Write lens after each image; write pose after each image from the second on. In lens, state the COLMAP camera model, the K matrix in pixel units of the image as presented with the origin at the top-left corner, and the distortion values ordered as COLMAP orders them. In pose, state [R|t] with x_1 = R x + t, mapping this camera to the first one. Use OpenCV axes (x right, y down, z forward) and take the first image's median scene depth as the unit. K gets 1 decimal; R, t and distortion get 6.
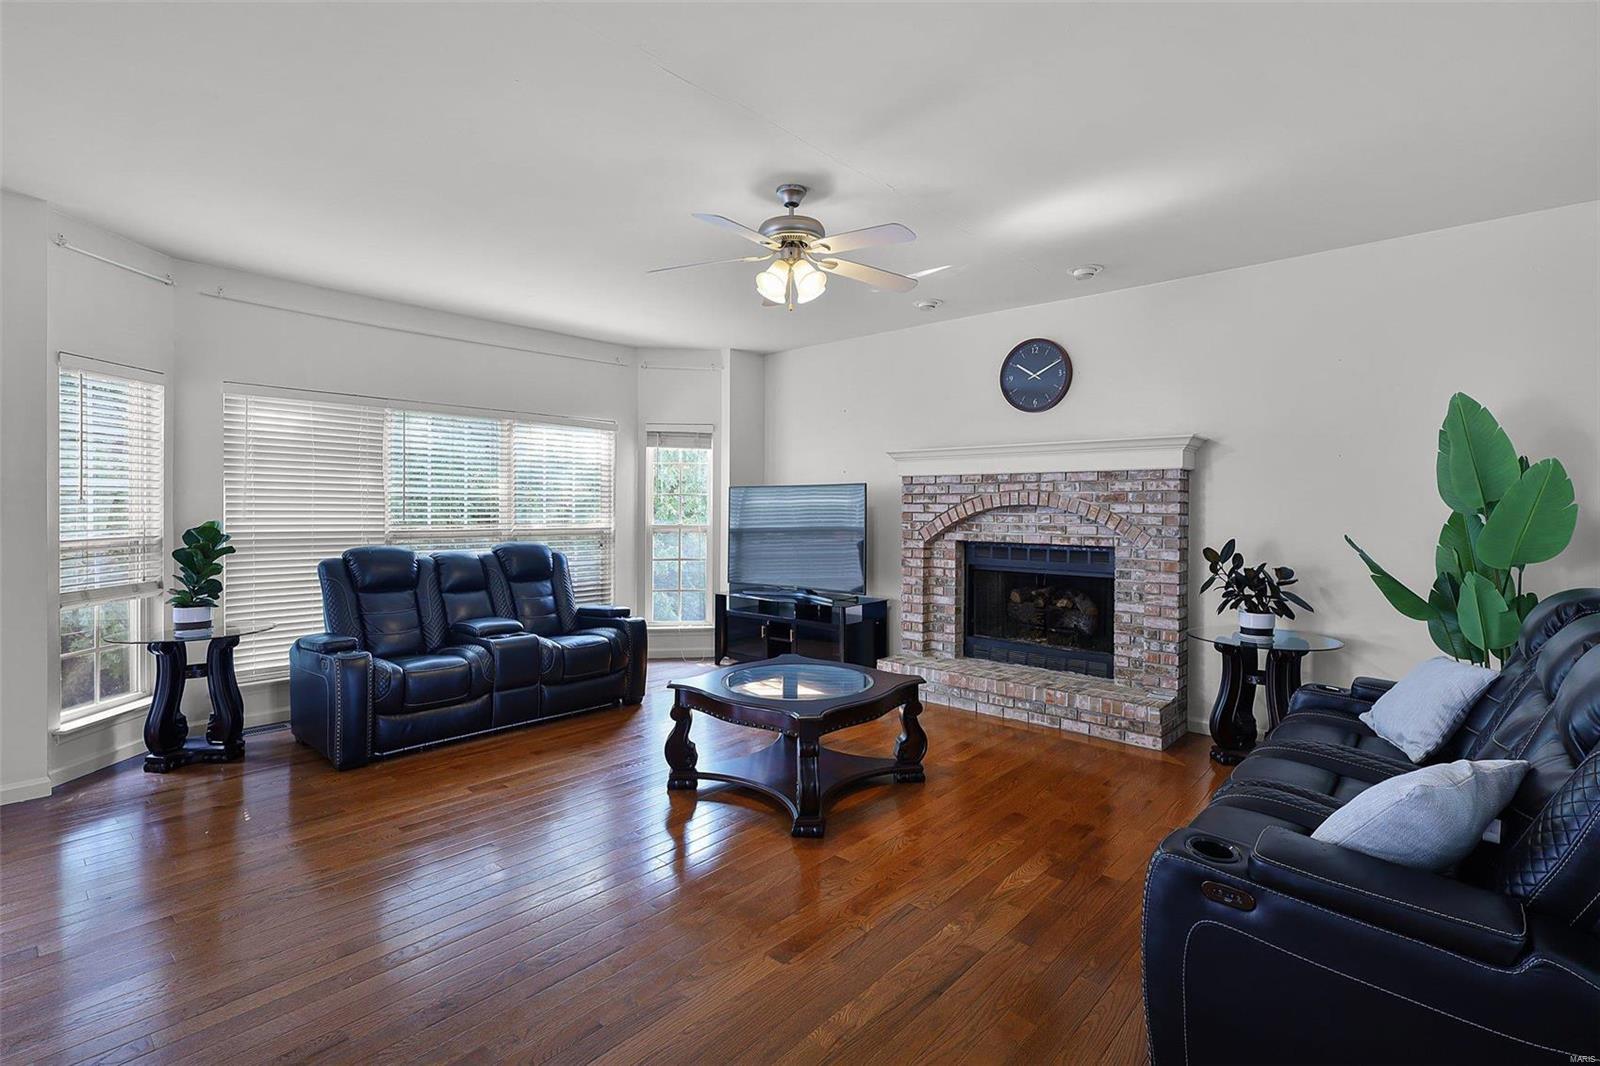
lens RADIAL K [[752.9, 0, 799.6], [0, 752.9, 527.6], [0, 0, 1]] dist [0.002301, 0.002482]
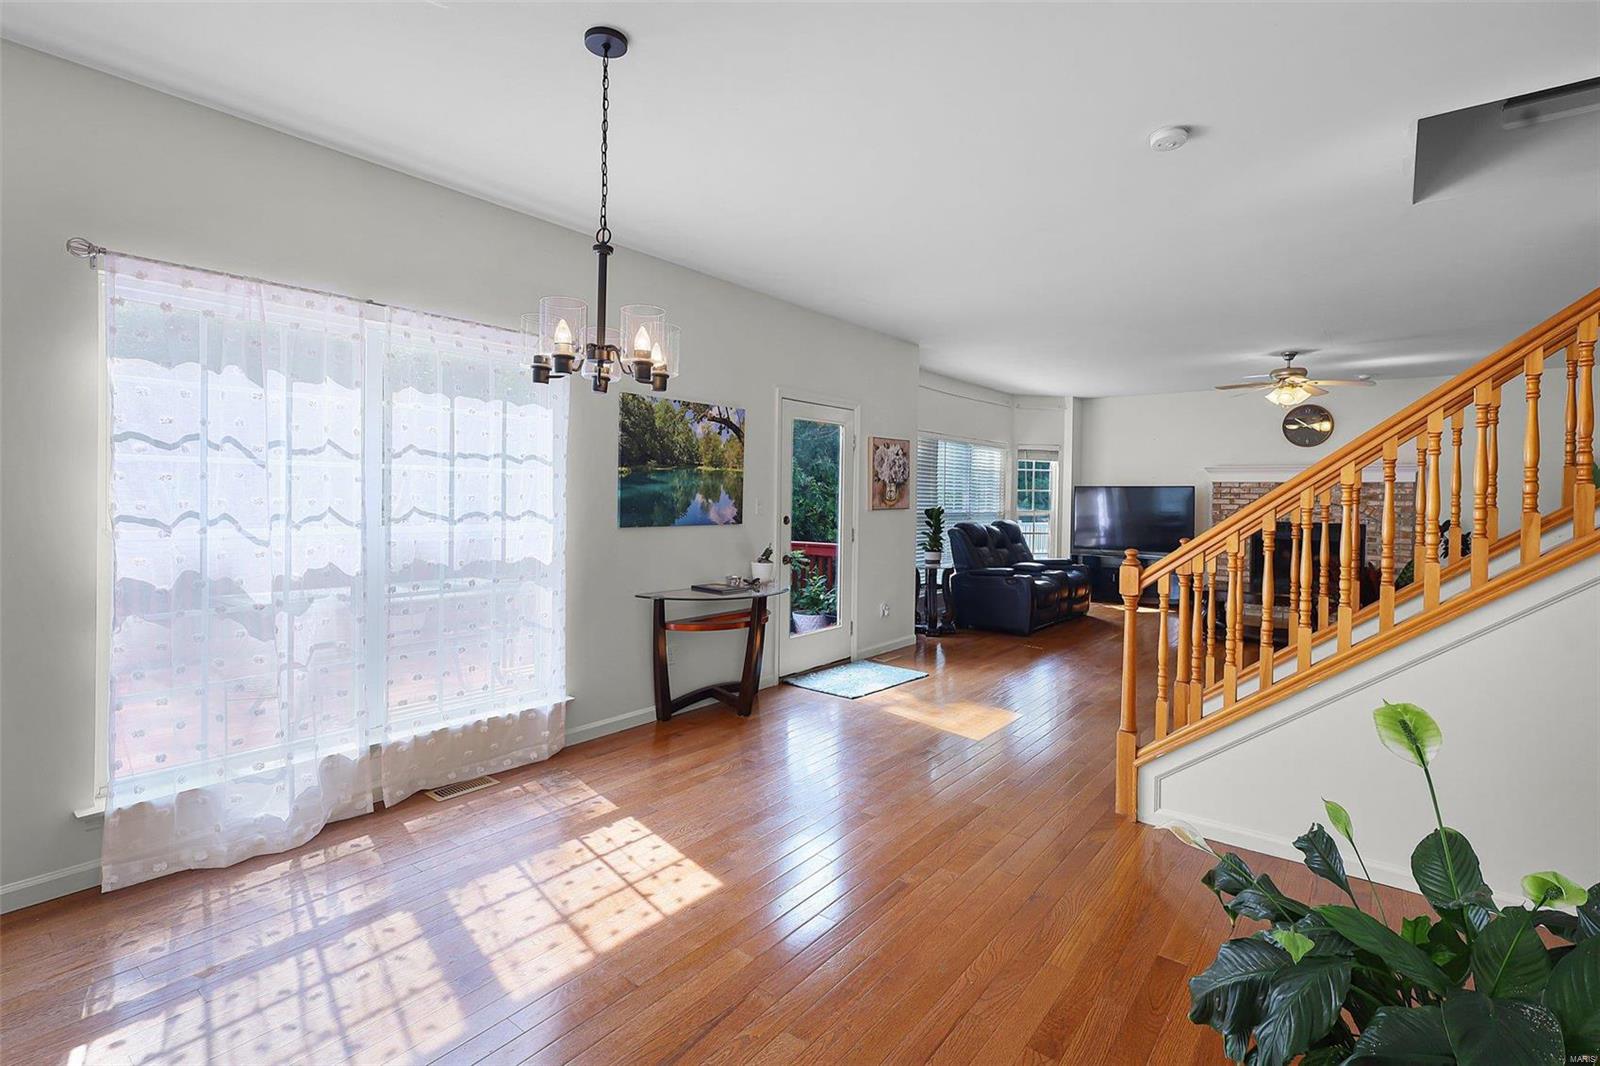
lens RADIAL K [[752.9, 0, 800.0], [0, 752.9, 522.9], [0, 0, 1]] dist [0.002301, 0.002482]
pose [[0.998432, 0.008201, 0.055369, -0.887811], [-0.008779, 0.999909, 0.010202, 0.013129], [-0.055280, -0.010672, 0.998414, -0.625180]]
